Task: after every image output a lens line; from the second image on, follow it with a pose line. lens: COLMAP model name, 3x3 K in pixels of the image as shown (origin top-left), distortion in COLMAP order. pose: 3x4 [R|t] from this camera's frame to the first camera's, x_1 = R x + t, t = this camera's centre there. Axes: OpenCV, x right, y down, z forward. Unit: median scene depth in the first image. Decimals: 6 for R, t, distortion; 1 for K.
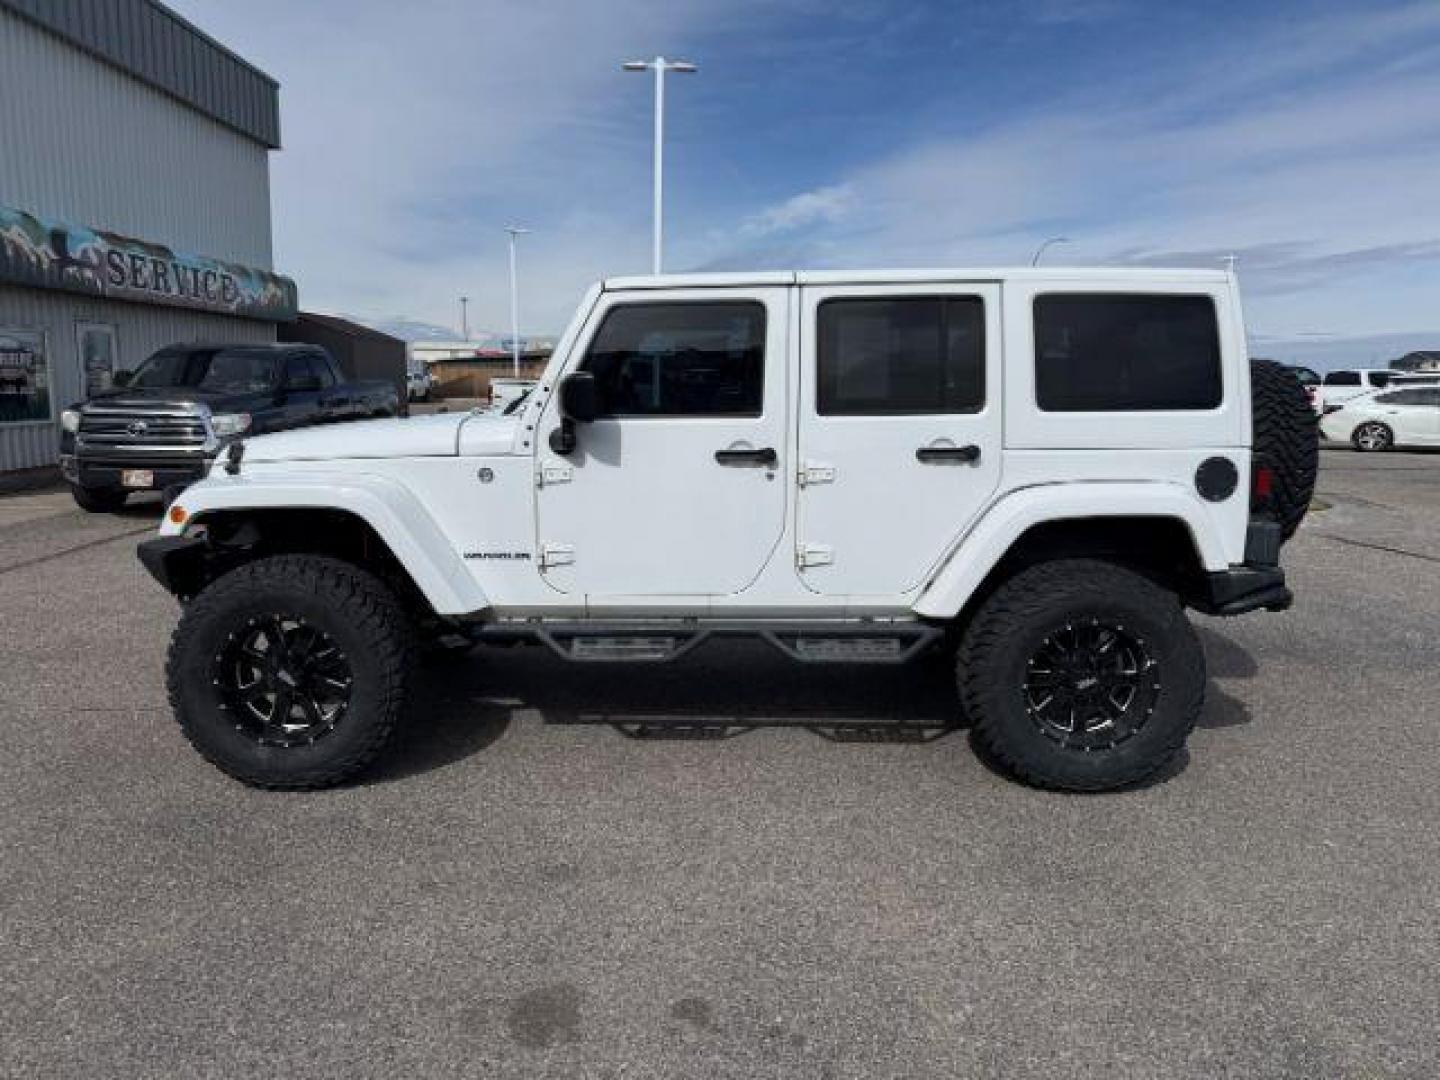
lens RADIAL K [[1003.5, 0, 717.9], [0, 1003.5, 544.4], [0, 0, 1]] dist [0.014509, -0.018513]
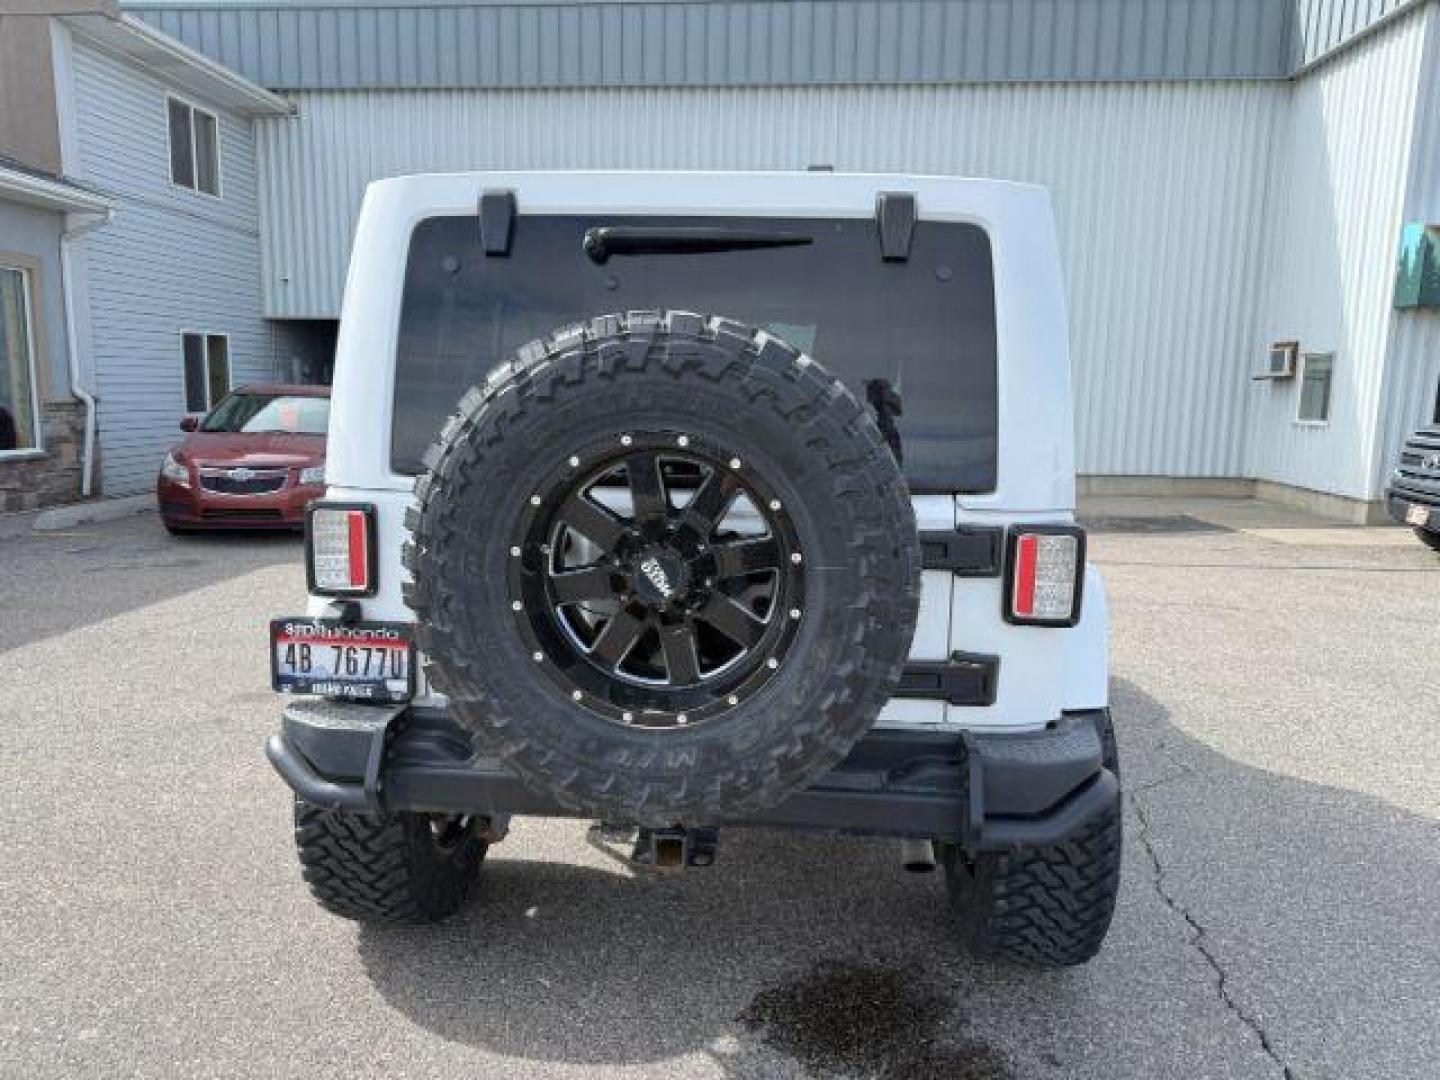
lens RADIAL K [[1003.5, 0, 718.4], [0, 1003.5, 550.7], [0, 0, 1]] dist [0.014509, -0.018513]
pose [[-0.083240, 0.140464, -0.986580, 0.921576], [-0.171860, 0.973159, 0.153053, -0.158873], [0.981598, 0.182294, -0.056866, 1.072226]]
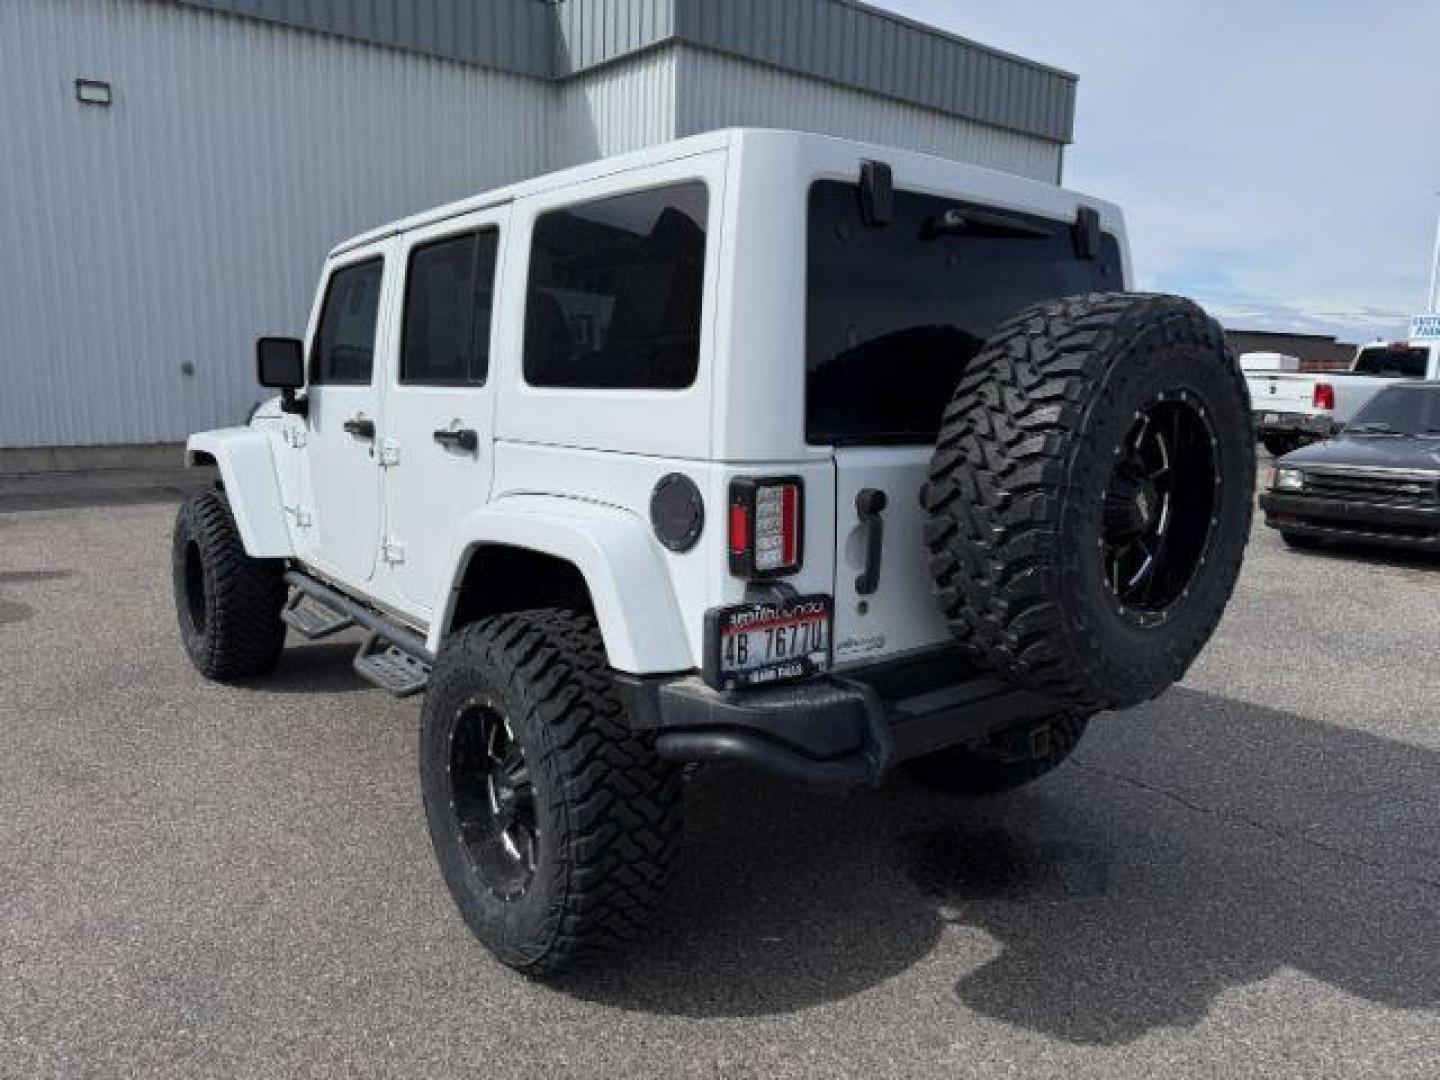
lens RADIAL K [[1003.5, 0, 717.9], [0, 1003.5, 541.7], [0, 0, 1]] dist [0.014509, -0.018513]
pose [[0.629515, 0.130628, -0.765929, 0.792840], [-0.131482, 0.989459, 0.060686, -0.072231], [0.765783, 0.062503, 0.640054, 0.565635]]
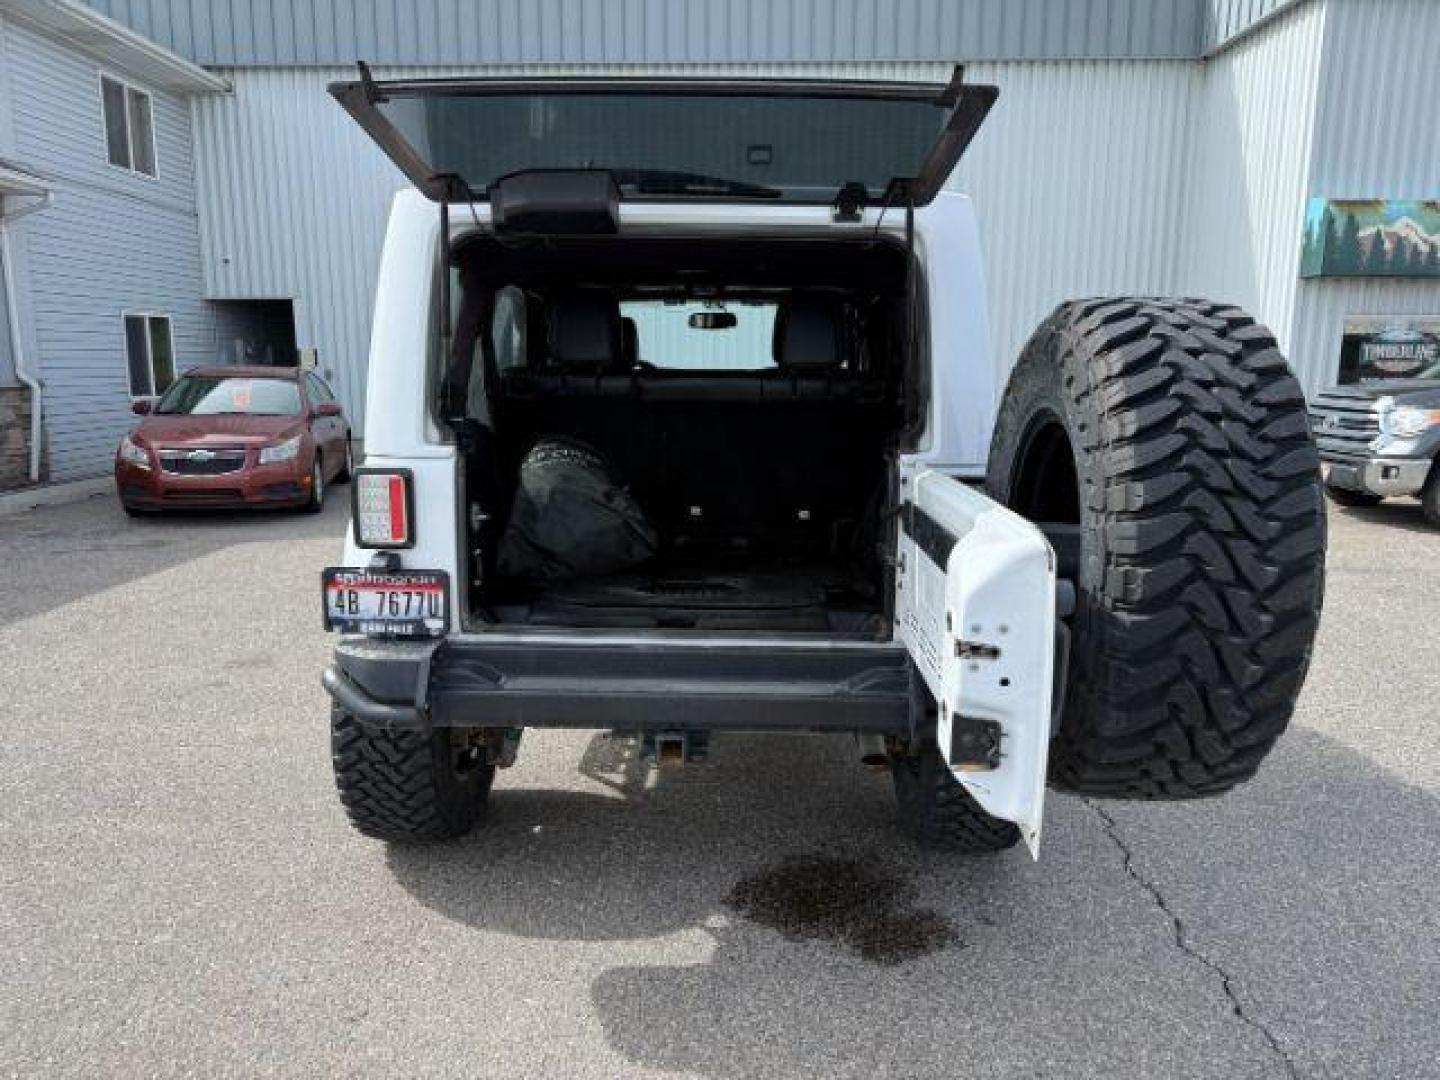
lens RADIAL K [[1003.5, 0, 717.8], [0, 1003.5, 542.5], [0, 0, 1]] dist [0.014509, -0.018513]
pose [[-0.025991, 0.159312, -0.986886, 1.017543], [-0.156677, 0.974370, 0.161418, -0.157296], [0.987308, 0.158818, -0.000364, 1.057110]]
